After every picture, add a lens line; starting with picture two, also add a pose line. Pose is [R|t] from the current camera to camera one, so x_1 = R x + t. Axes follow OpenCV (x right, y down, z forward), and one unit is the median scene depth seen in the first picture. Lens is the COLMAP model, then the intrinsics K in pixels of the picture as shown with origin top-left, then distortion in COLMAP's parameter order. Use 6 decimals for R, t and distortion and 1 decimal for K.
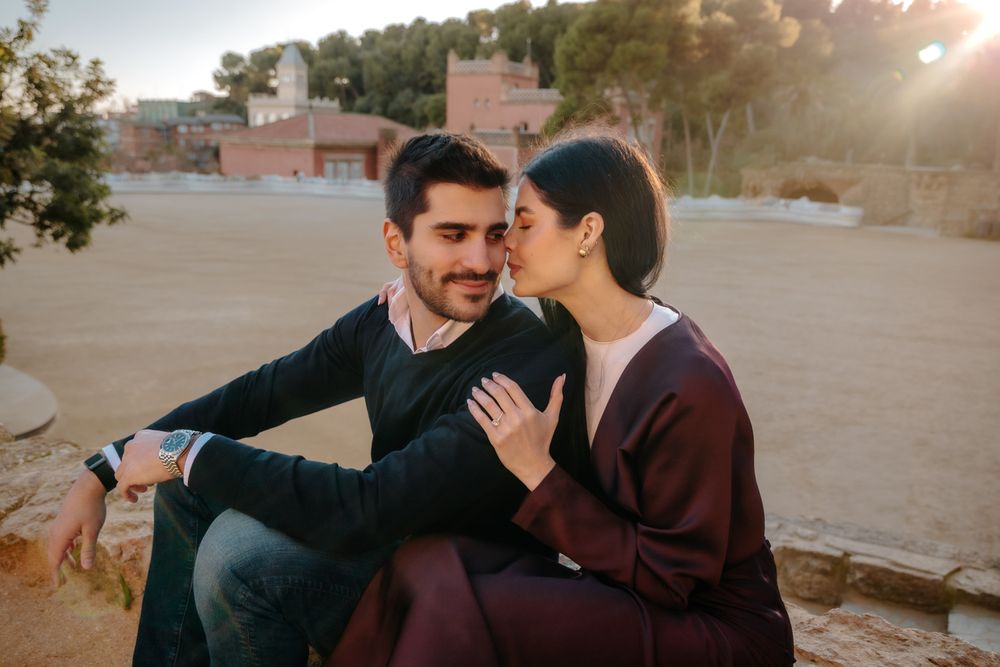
lens RADIAL K [[881.3, 0, 500.0], [0, 881.3, 333.5], [0, 0, 1]] dist [0.065194, 0.002839]
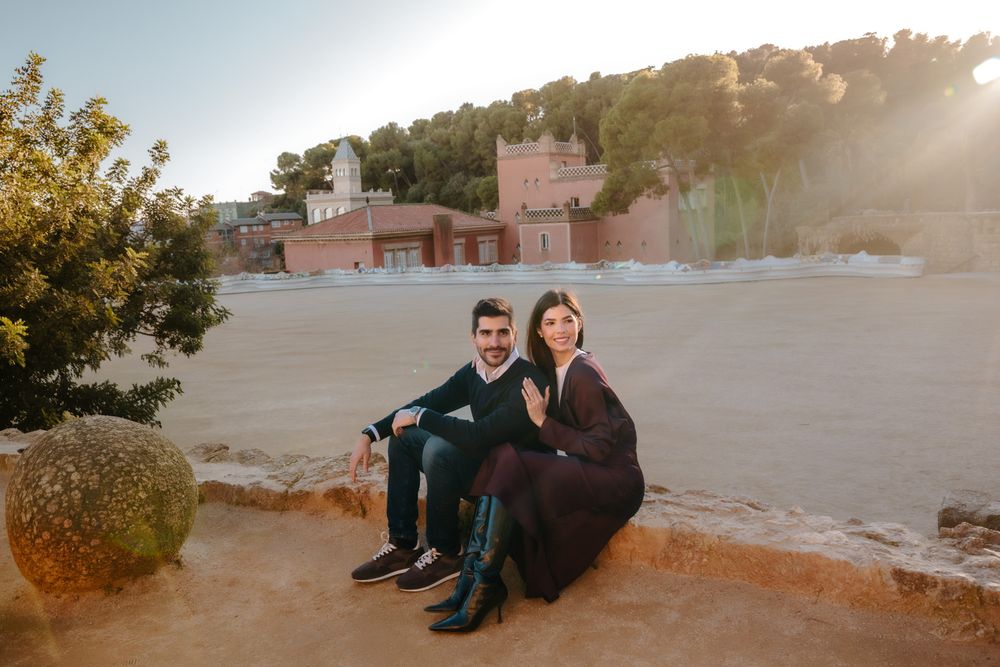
lens RADIAL K [[782.7, 0, 500.0], [0, 782.7, 333.5], [0, 0, 1]] dist [0.001569, 0.000492]
pose [[0.995277, -0.070362, -0.066883, -0.009372], [0.064160, 0.993805, -0.090744, -0.008706], [0.072854, 0.086024, 0.993626, 0.120457]]
